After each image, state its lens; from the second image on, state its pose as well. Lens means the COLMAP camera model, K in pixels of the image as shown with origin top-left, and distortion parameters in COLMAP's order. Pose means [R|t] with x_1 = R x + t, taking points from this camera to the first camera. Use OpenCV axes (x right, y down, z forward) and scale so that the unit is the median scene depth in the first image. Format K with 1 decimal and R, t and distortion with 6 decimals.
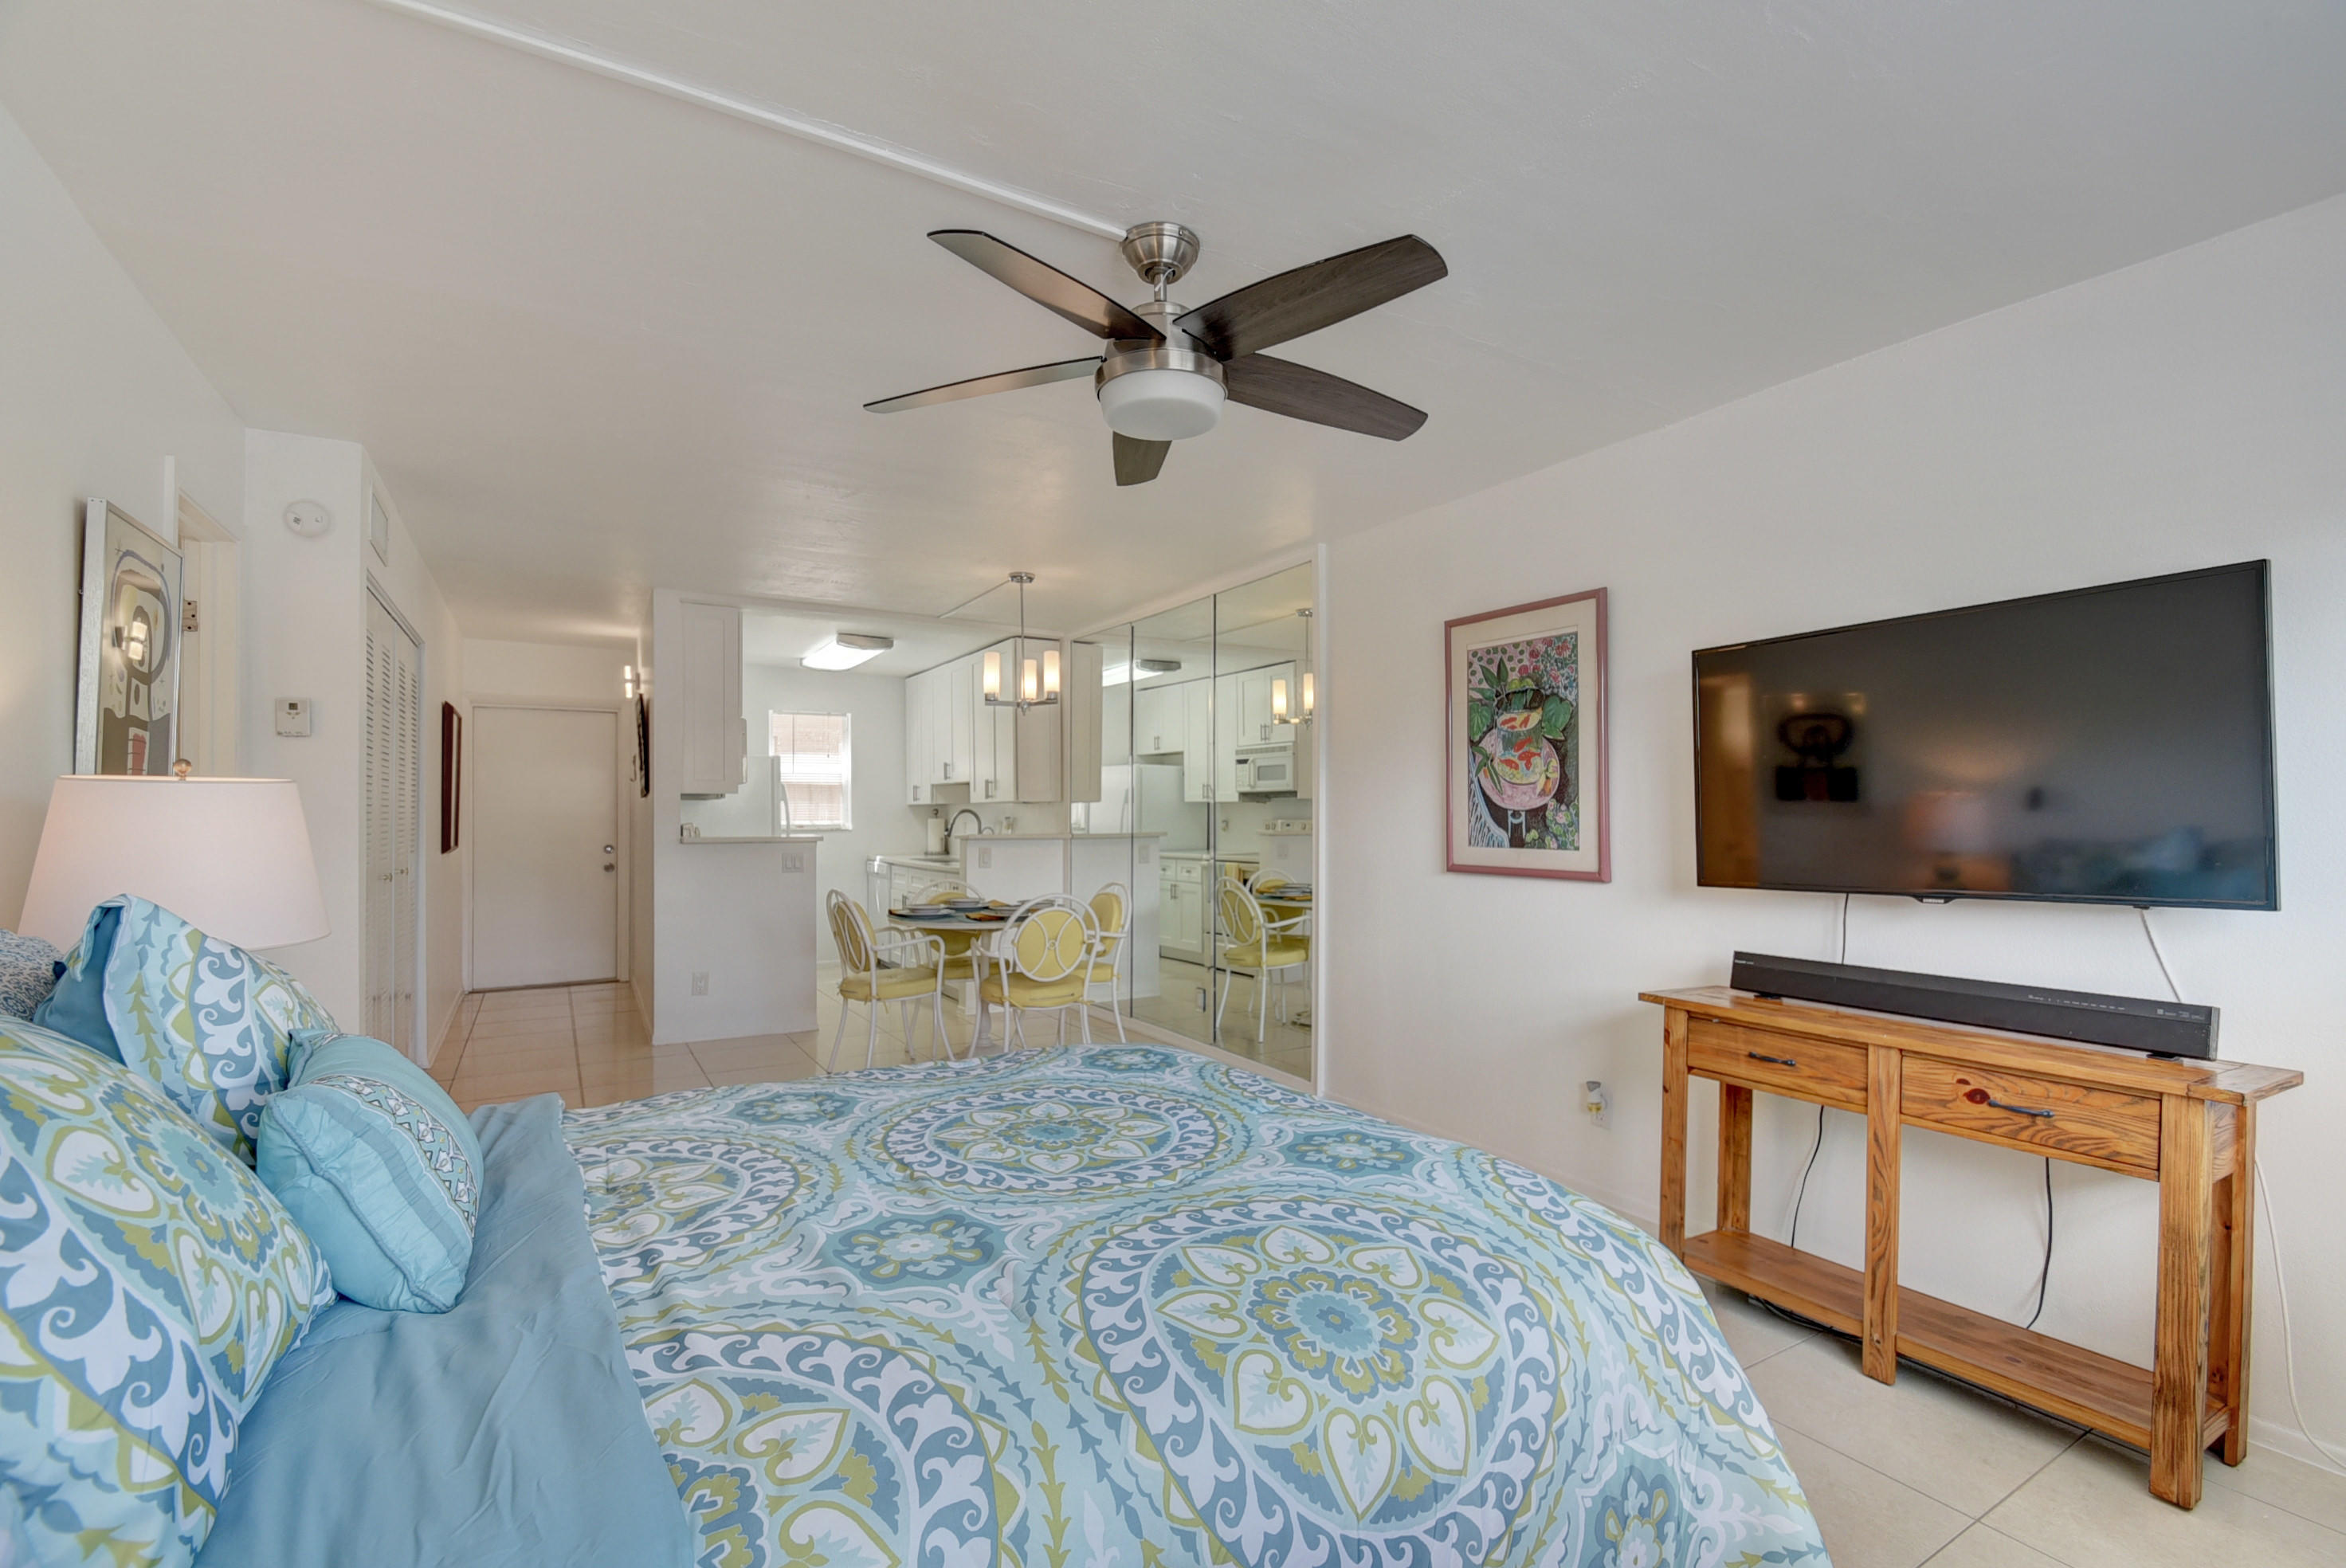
lens RADIAL K [[1041.3, 0, 1165.4], [0, 1041.3, 807.6], [0, 0, 1]] dist [0.001606, -0.008929]
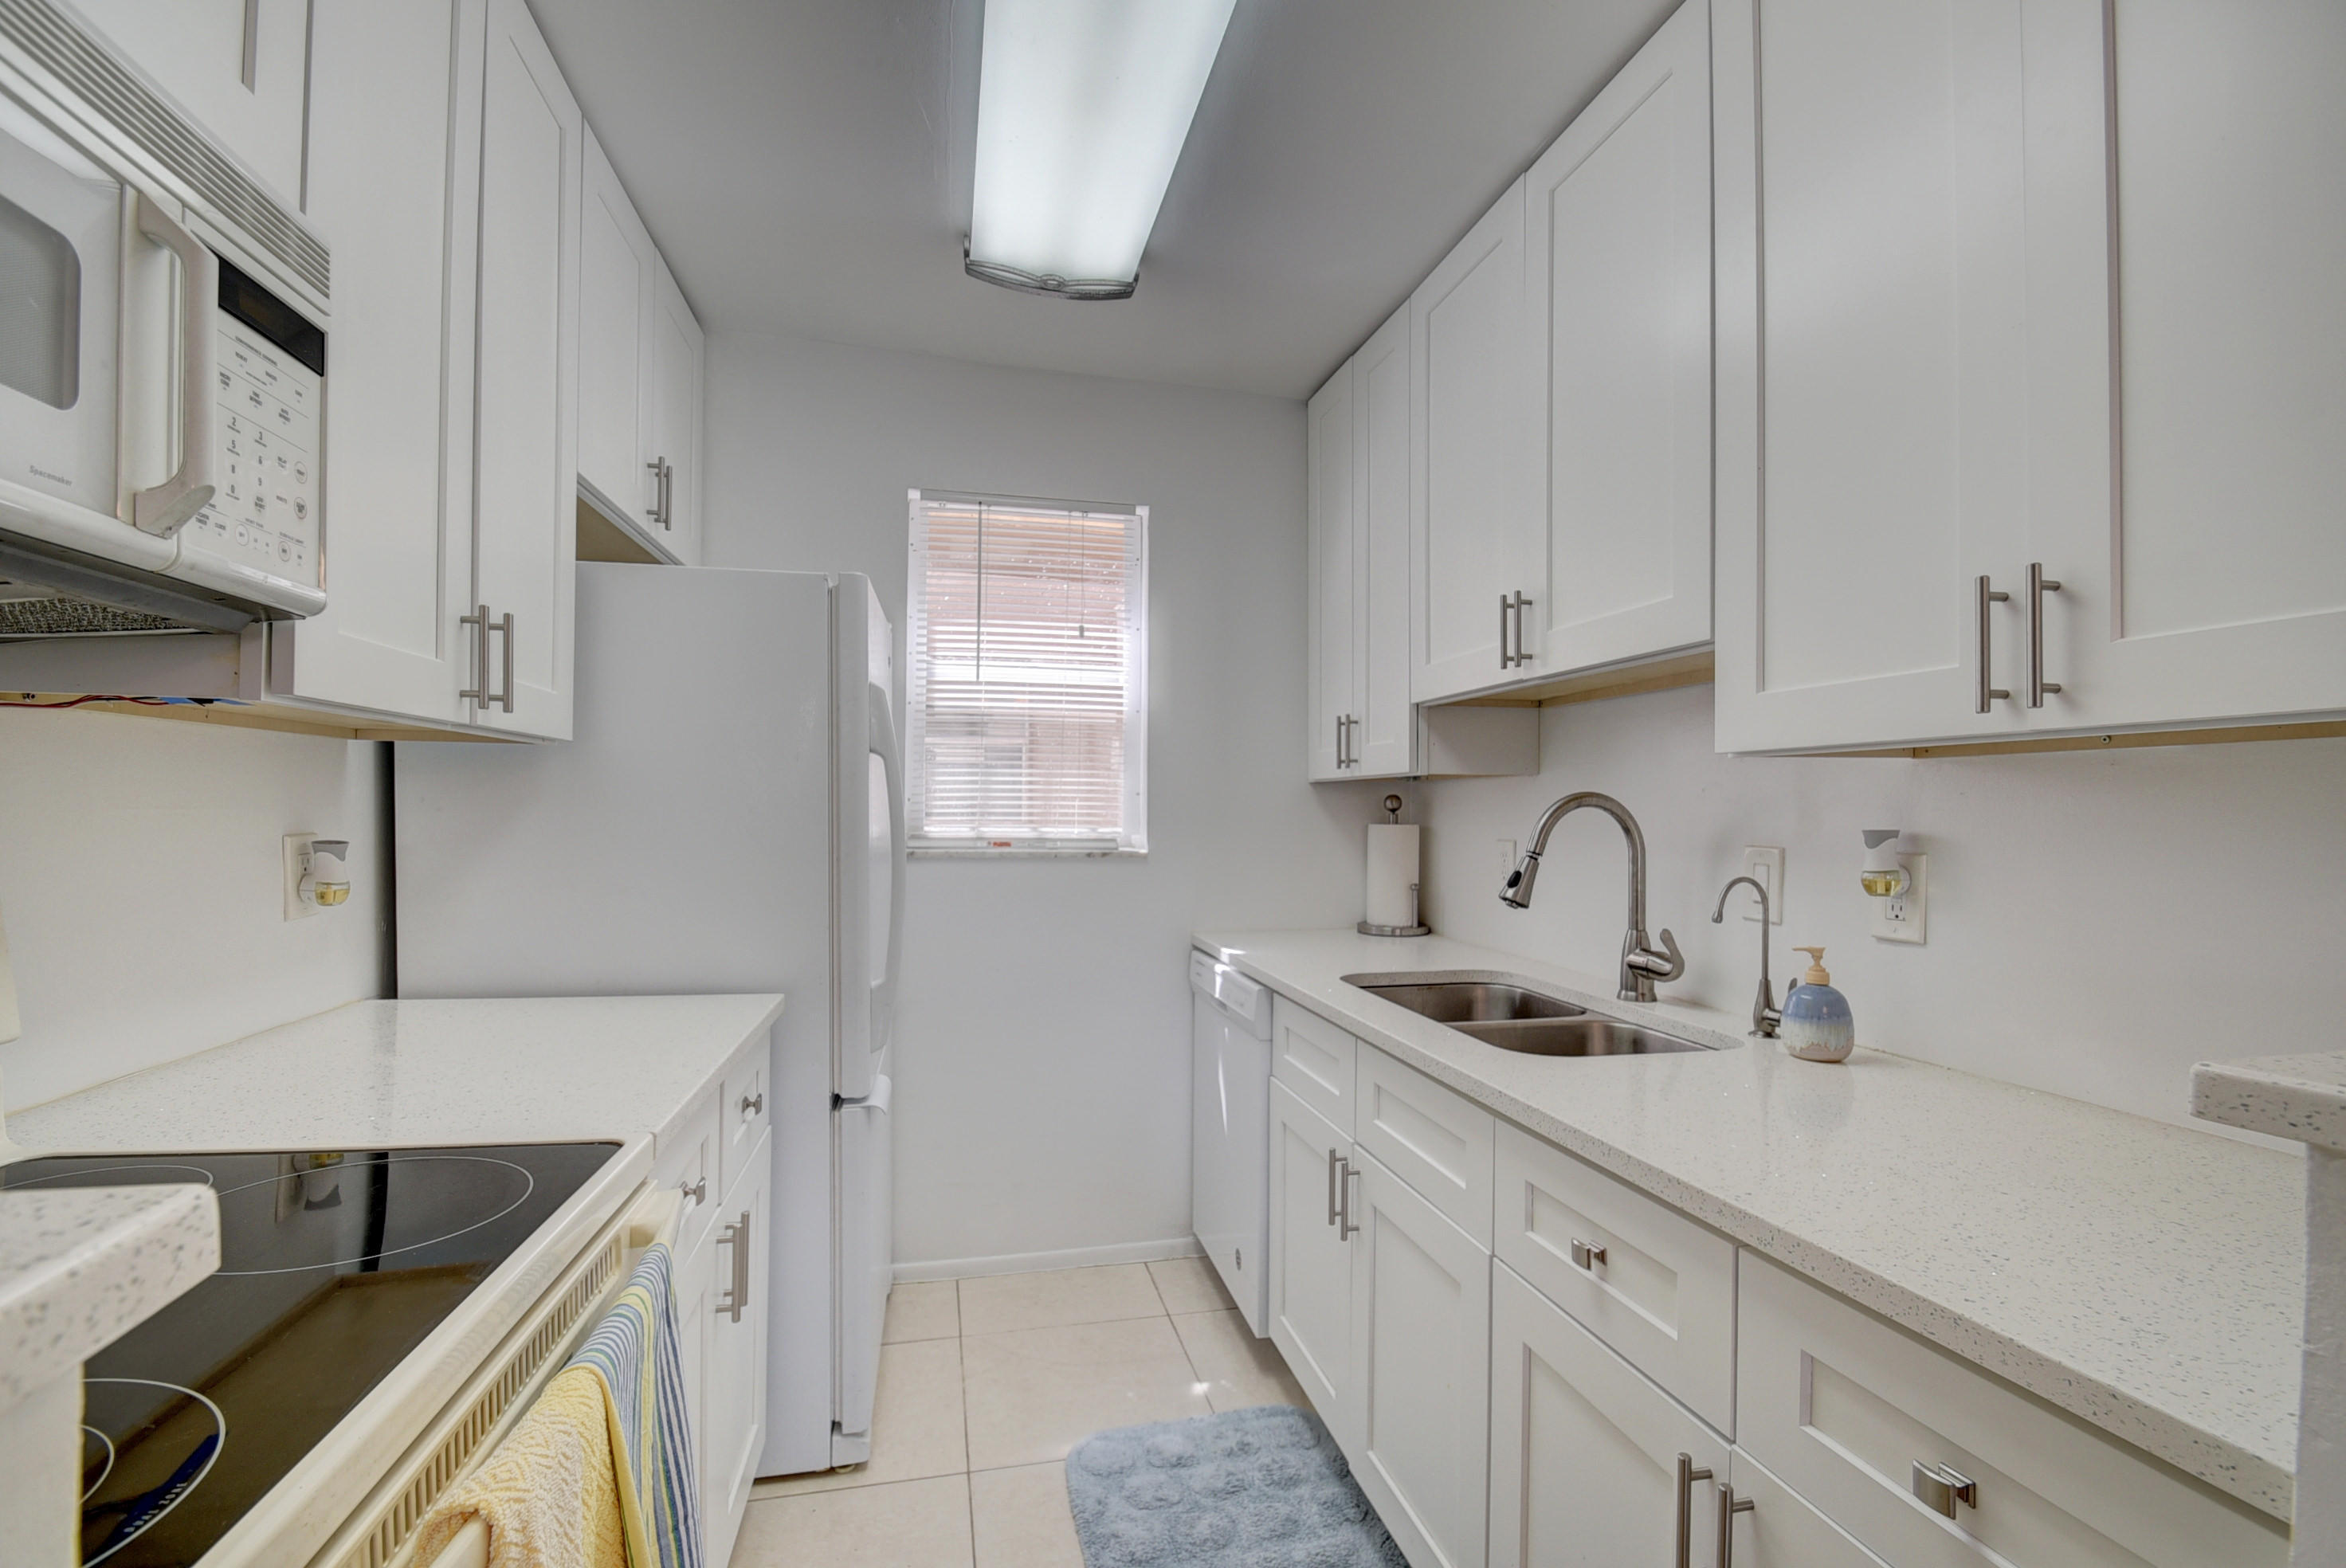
lens RADIAL K [[1041.3, 0, 1165.4], [0, 1041.3, 807.6], [0, 0, 1]] dist [0.001606, -0.008929]
pose [[0.952487, 0.009986, -0.304414, -0.223562], [-0.008597, 0.999946, 0.005903, 0.004803], [0.304456, -0.003005, 0.952522, 0.786983]]
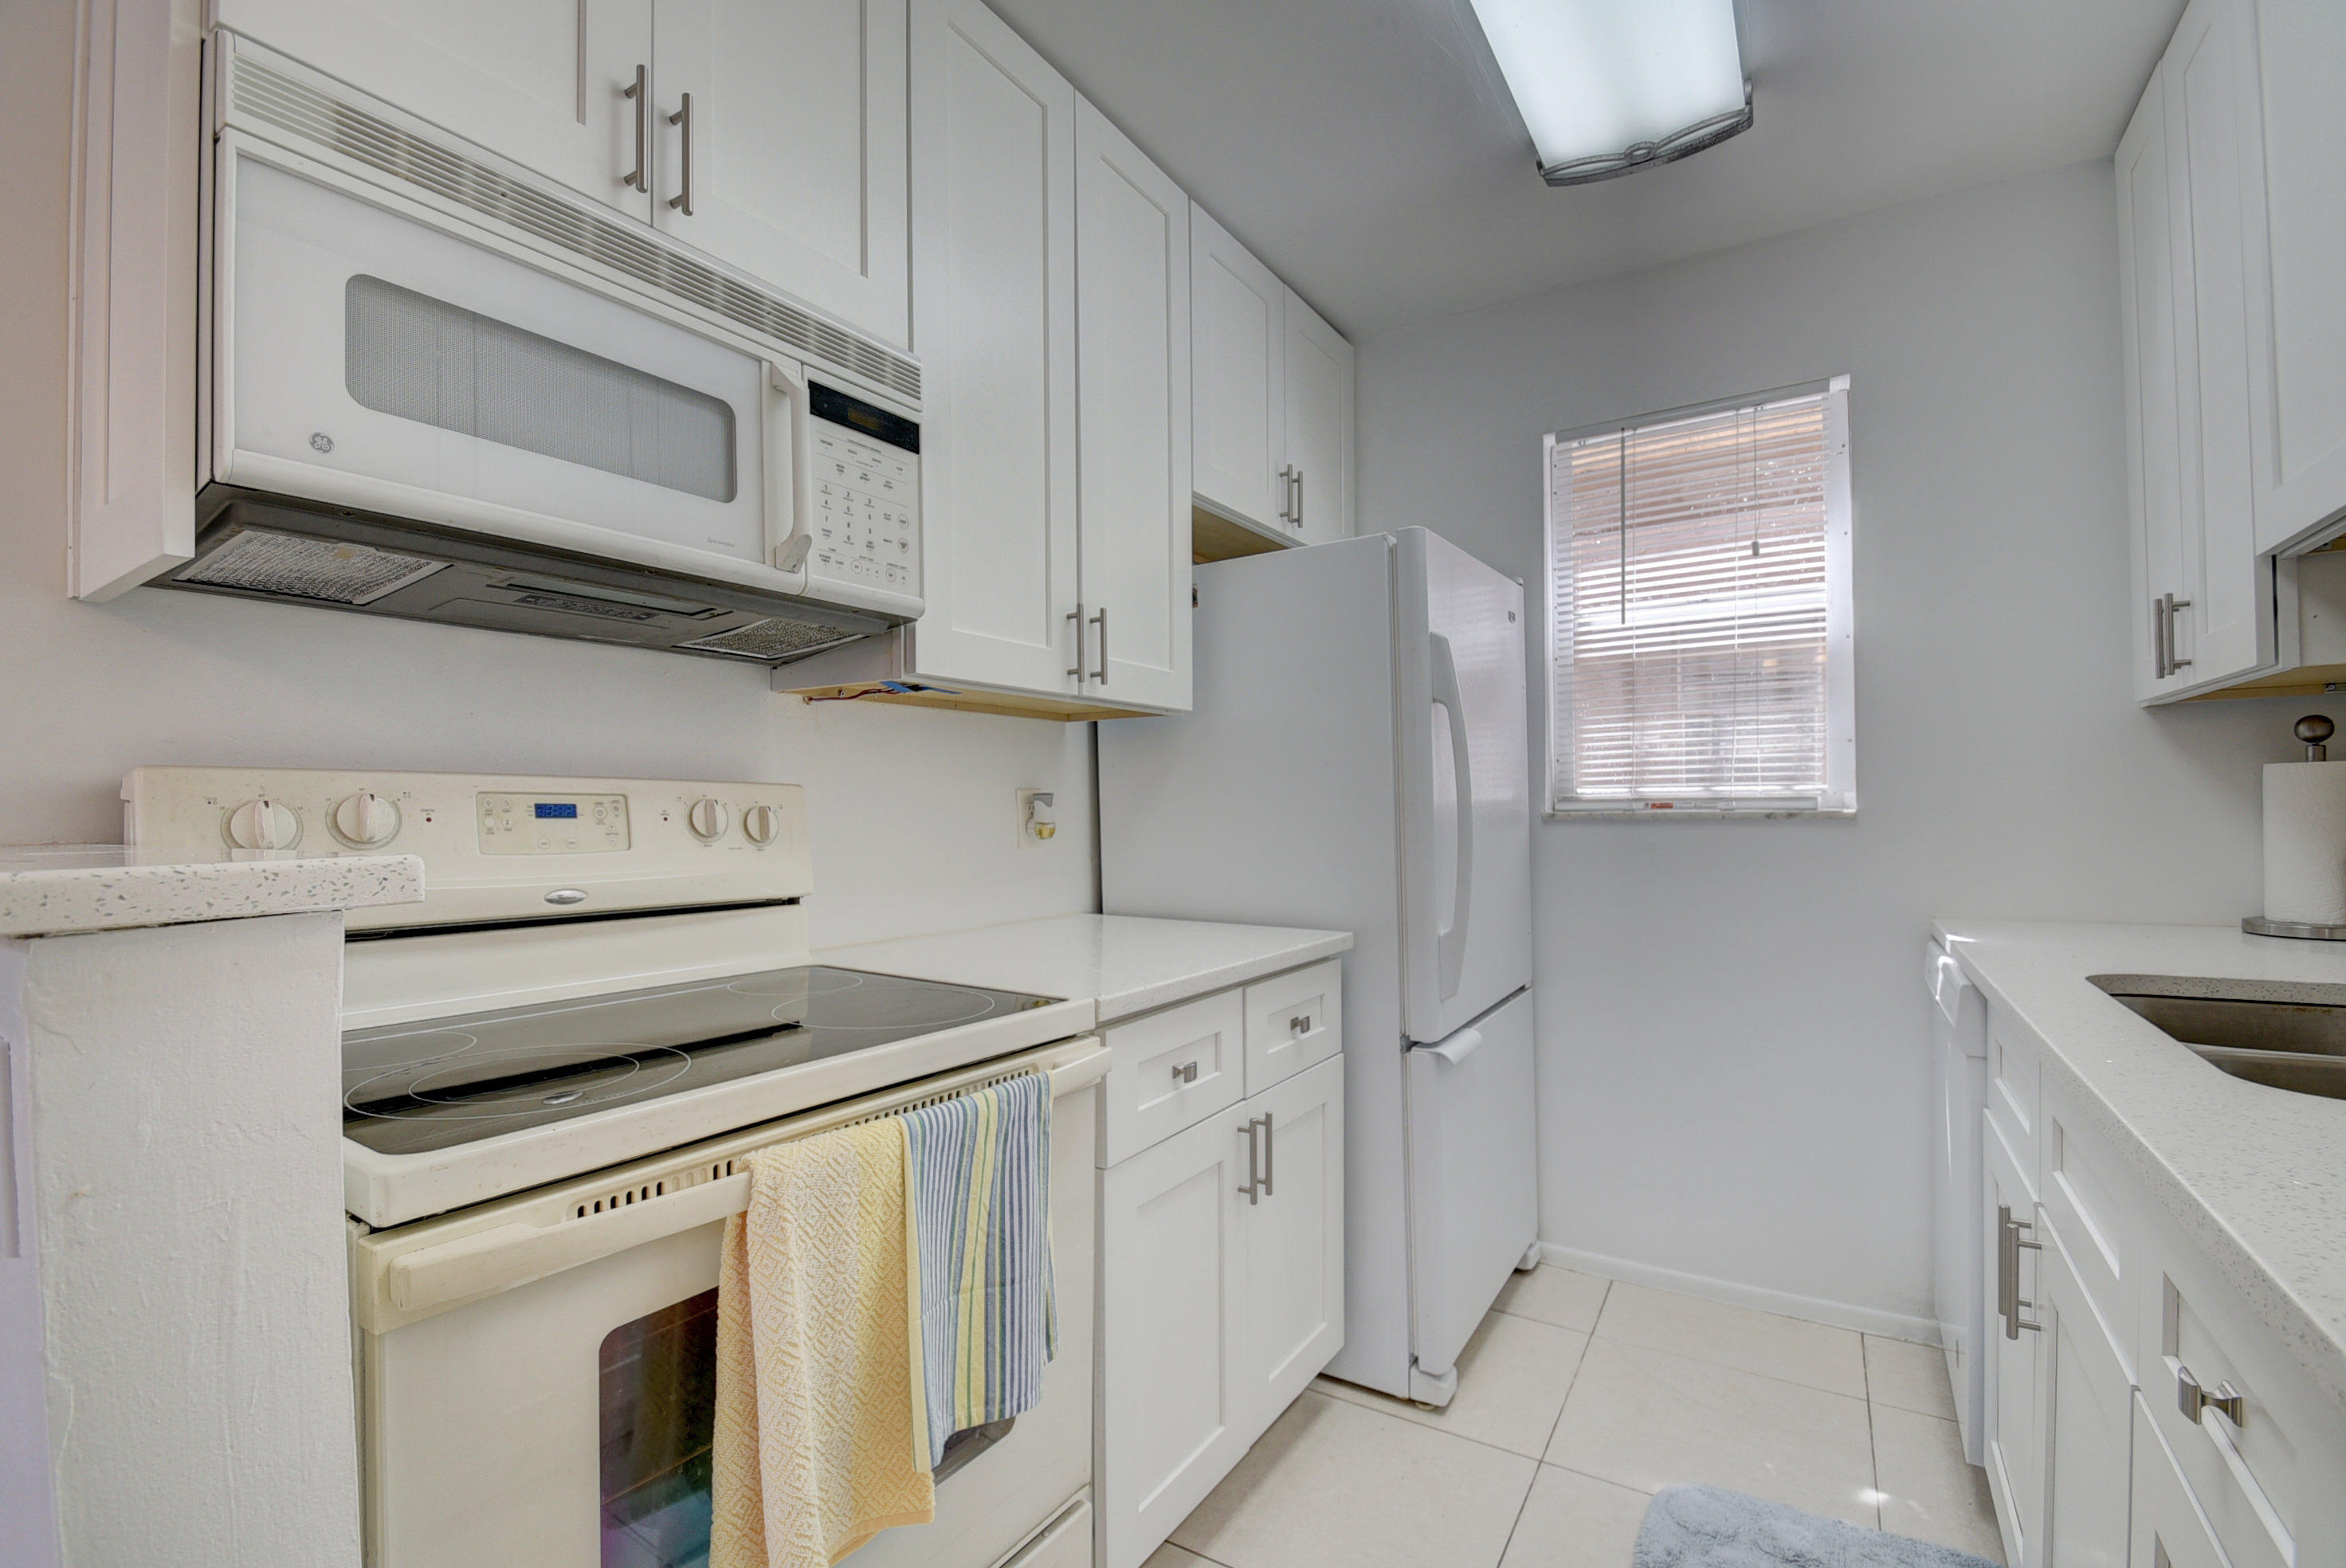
lens RADIAL K [[1023.7, 0, 1151.4], [0, 1023.7, 810.1], [0, 0, 1]] dist [0.001467, -0.013542]
pose [[0.446203, -0.004221, -0.894922, -0.173058], [0.014484, 0.999892, 0.002506, 0.019226], [0.894814, -0.014080, 0.446216, 0.834679]]
